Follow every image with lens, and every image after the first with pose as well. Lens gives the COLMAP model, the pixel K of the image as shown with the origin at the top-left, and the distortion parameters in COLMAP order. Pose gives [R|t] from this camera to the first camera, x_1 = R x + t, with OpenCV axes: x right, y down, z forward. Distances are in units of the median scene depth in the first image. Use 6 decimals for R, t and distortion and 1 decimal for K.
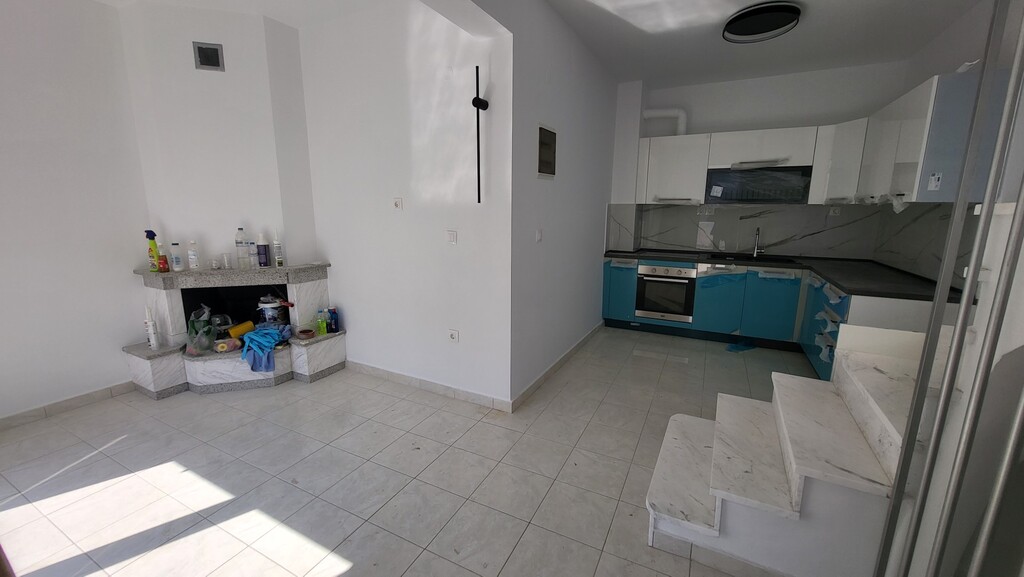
lens RADIAL K [[400.9, 0, 507.8], [0, 400.9, 282.9], [0, 0, 1]] dist [-0.001374, -0.000371]
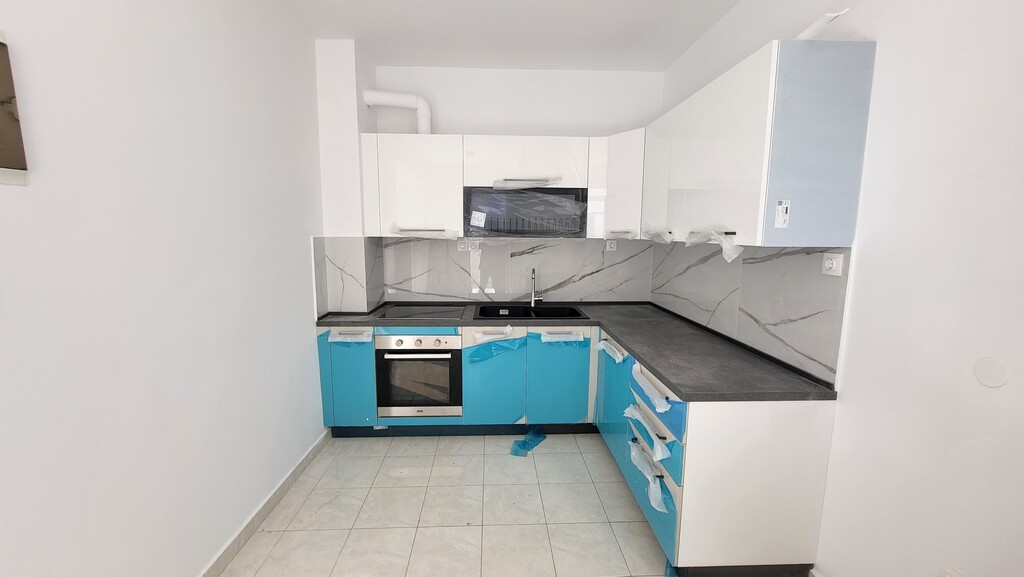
lens RADIAL K [[400.9, 0, 507.8], [0, 400.9, 282.9], [0, 0, 1]] dist [-0.001374, -0.000371]
pose [[0.870426, -0.063948, 0.488128, 0.234141], [0.089589, 0.995547, -0.029332, -0.099990], [-0.484078, 0.069262, 0.872279, 0.402575]]
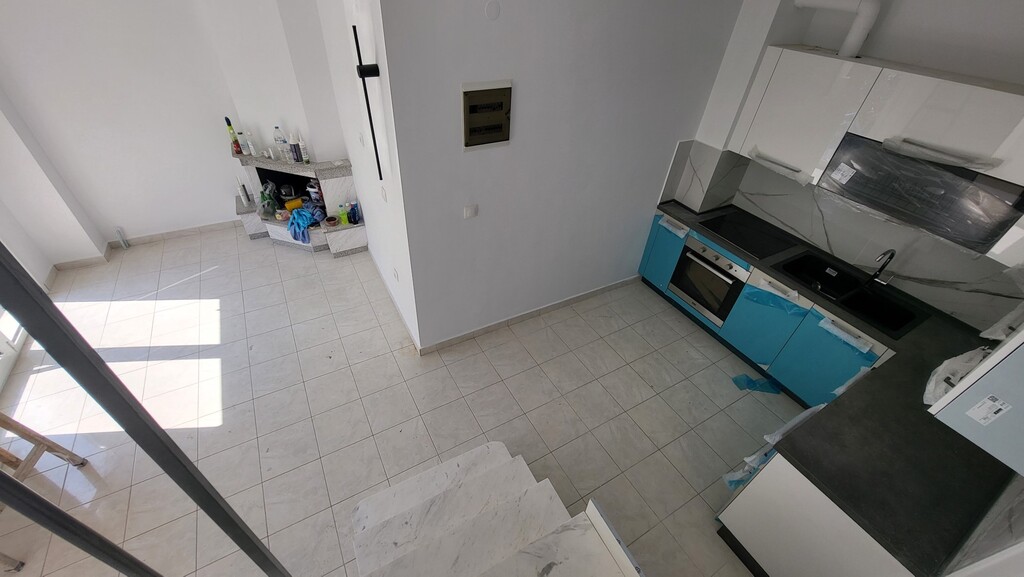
lens RADIAL K [[400.9, 0, 507.8], [0, 400.9, 282.9], [0, 0, 1]] dist [-0.001374, -0.000371]
pose [[0.835840, 0.374526, -0.401375, 0.425171], [-0.151916, 0.860385, 0.486476, -0.321668], [0.527535, -0.345640, 0.776041, 0.214309]]
